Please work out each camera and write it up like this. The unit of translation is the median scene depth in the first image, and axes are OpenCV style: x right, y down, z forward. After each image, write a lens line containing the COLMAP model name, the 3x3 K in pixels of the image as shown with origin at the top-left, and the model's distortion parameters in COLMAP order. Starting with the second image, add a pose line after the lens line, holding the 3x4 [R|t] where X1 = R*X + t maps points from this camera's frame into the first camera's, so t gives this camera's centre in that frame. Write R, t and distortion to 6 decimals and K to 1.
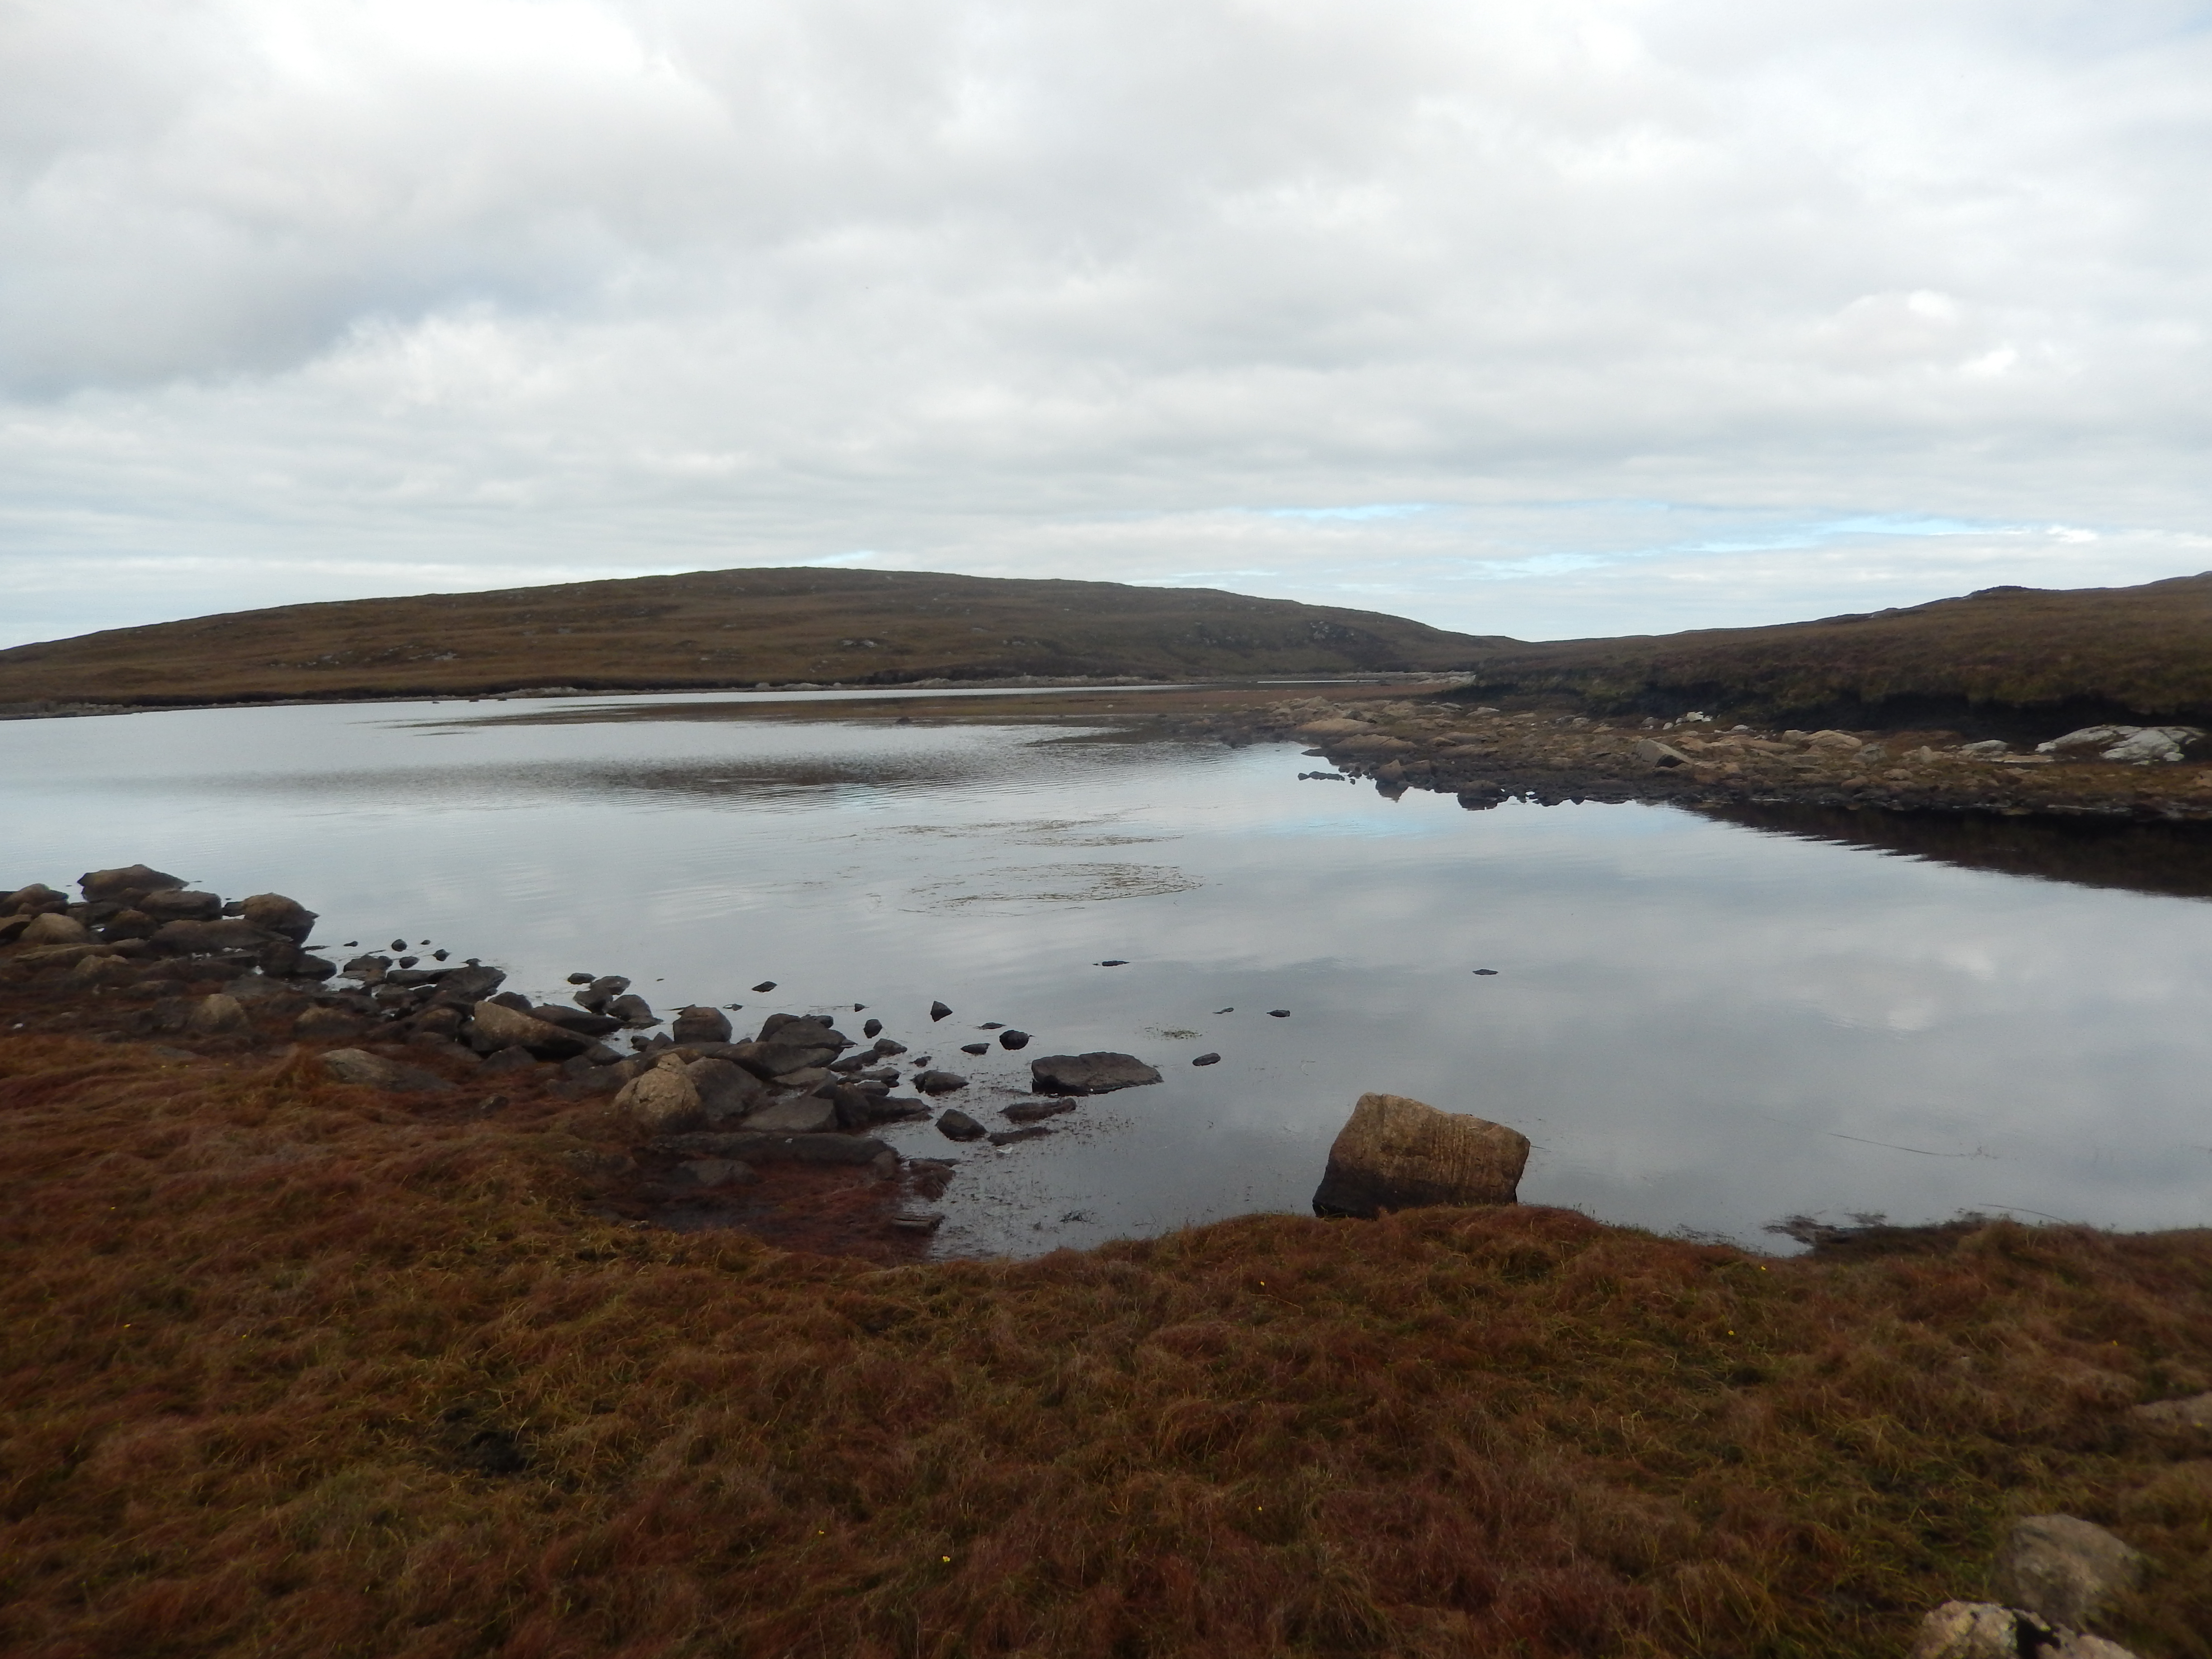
lens RADIAL K [[1619.8, 0, 1097.9], [0, 1619.8, 825.7], [0, 0, 1]] dist [-0.015274, 0.007522]
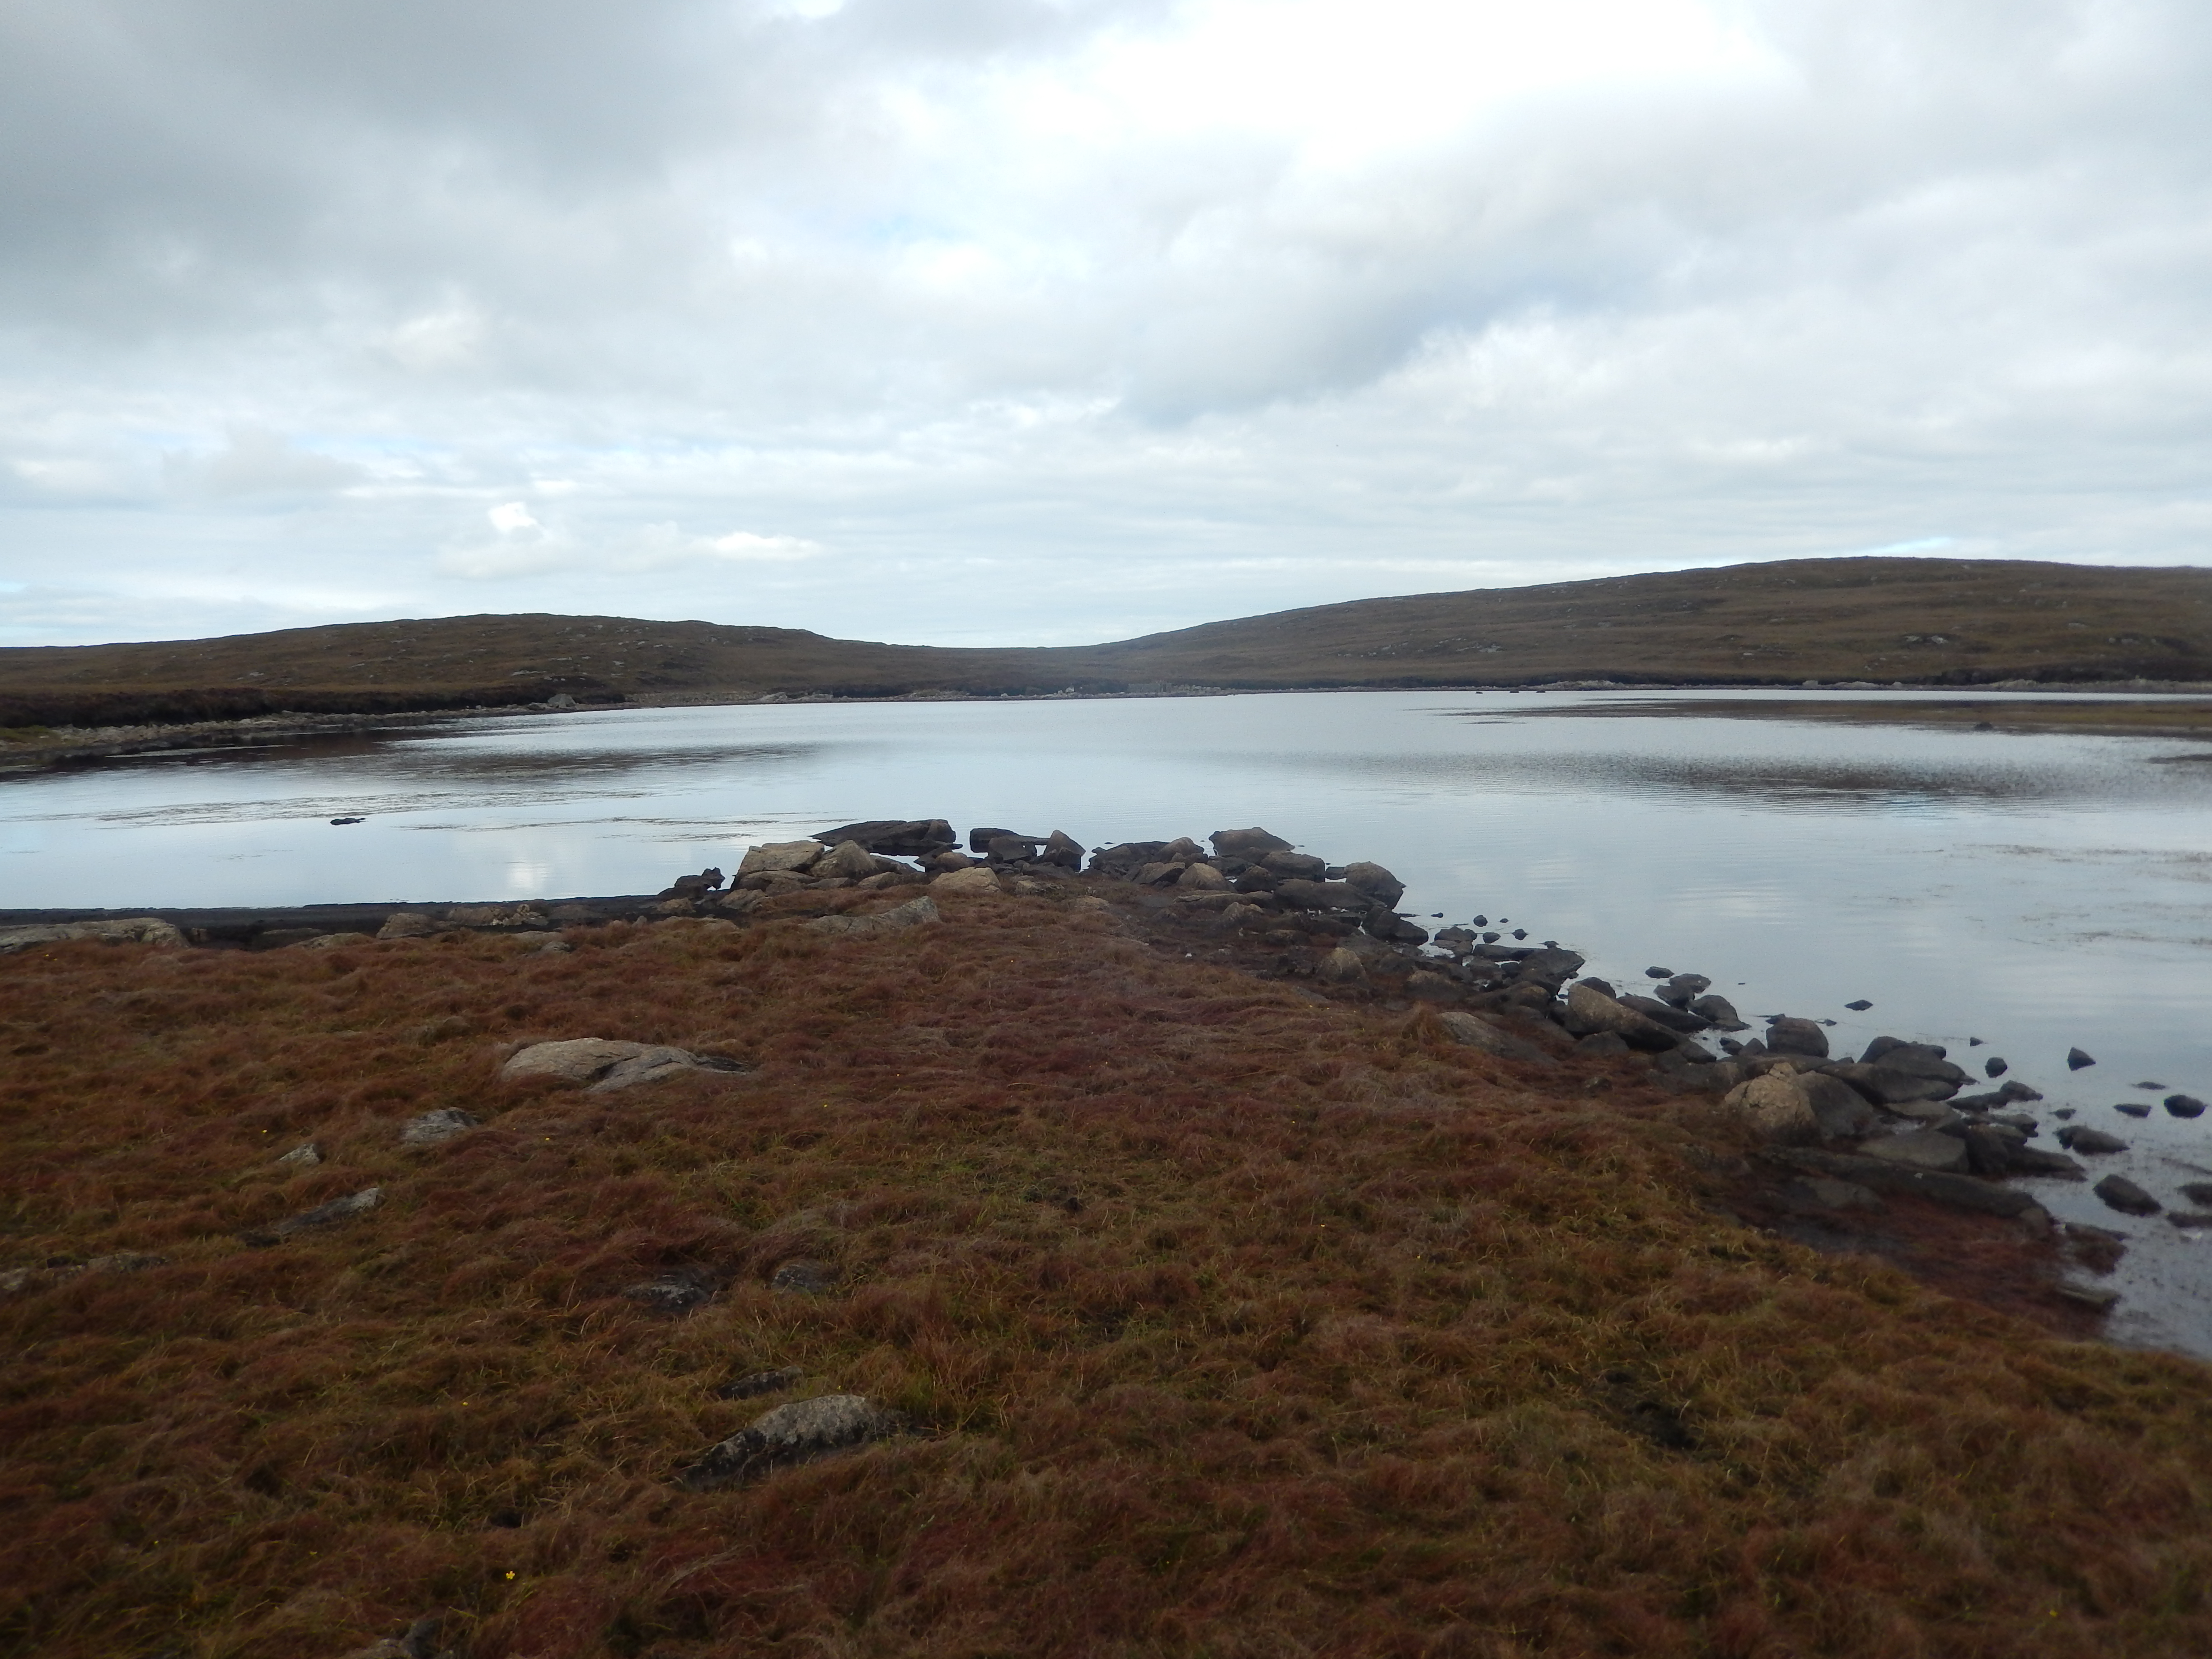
lens RADIAL K [[1619.8, 0, 1097.9], [0, 1619.8, 825.7], [0, 0, 1]] dist [-0.015274, 0.007522]
pose [[0.817311, 0.071216, -0.571779, -0.047588], [-0.069055, 0.997287, 0.025505, 0.002523], [0.572044, 0.018639, 0.820011, -0.027252]]
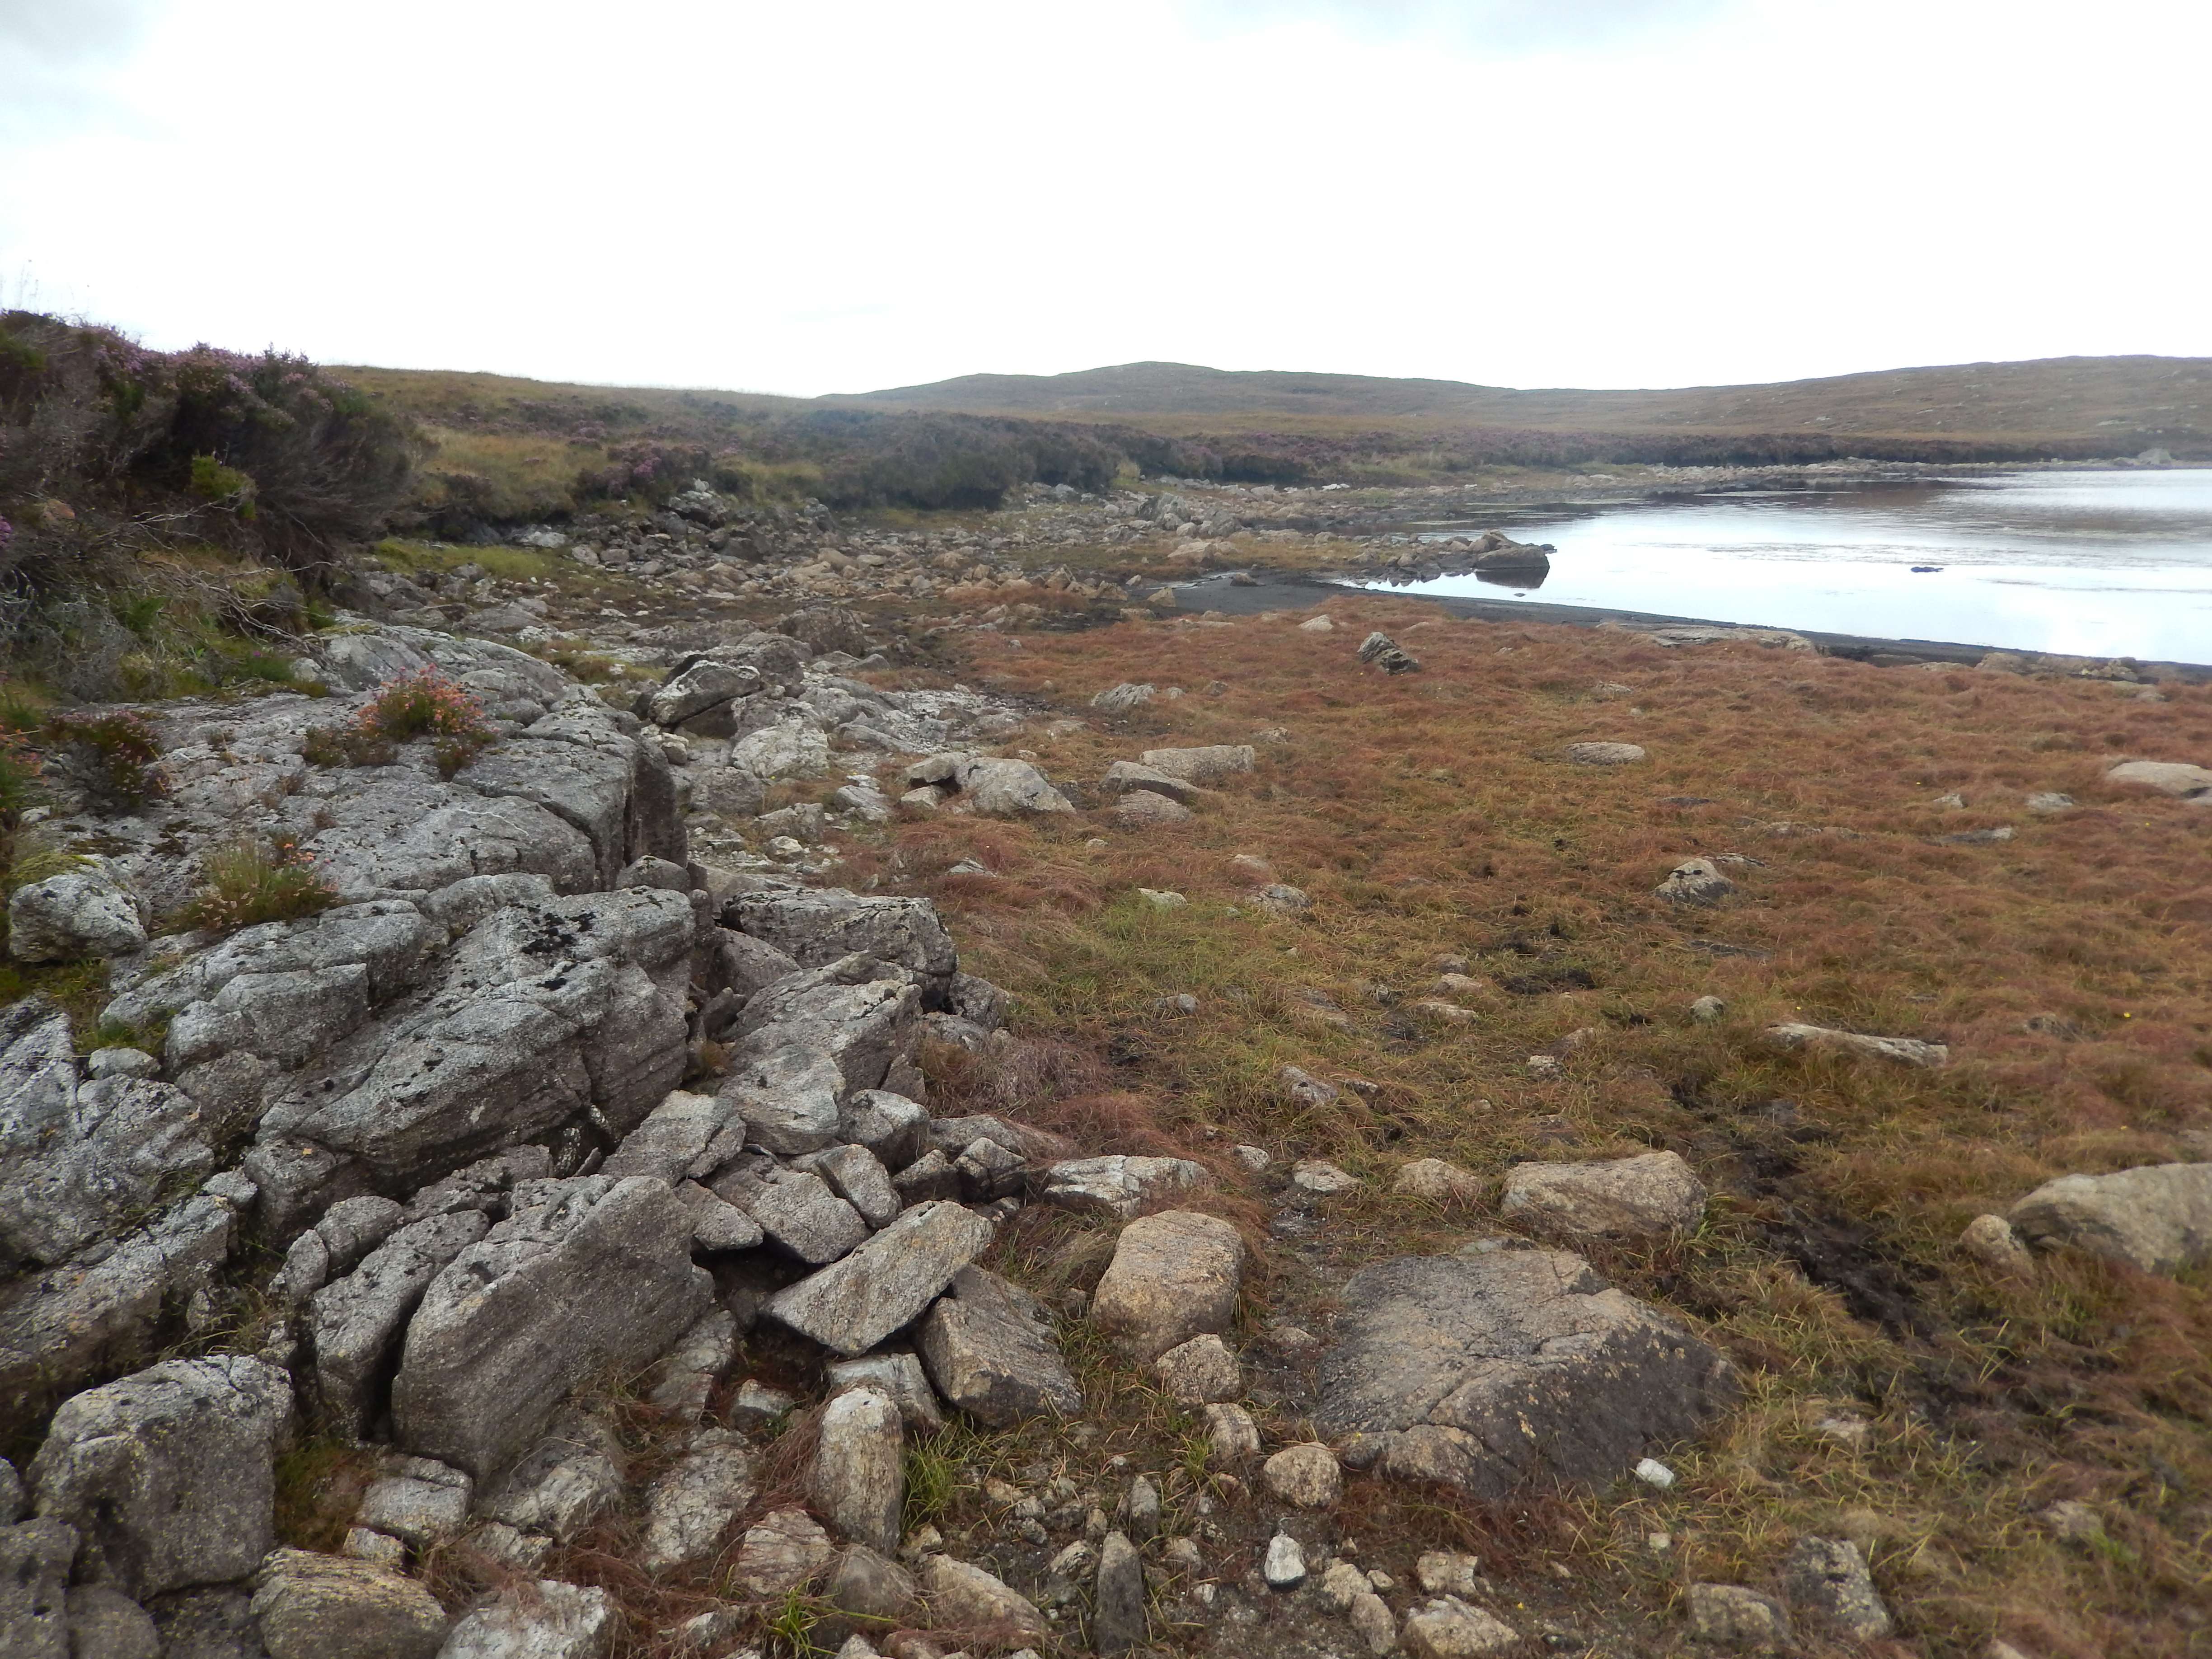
lens RADIAL K [[1659.0, 0, 1114.1], [0, 1659.0, 825.6], [0, 0, 1]] dist [0.008144, -0.011277]
pose [[0.091347, 0.261965, -0.960745, 0.202511], [-0.110036, 0.961526, 0.251716, 0.003727], [0.989721, 0.082723, 0.116658, -0.263955]]
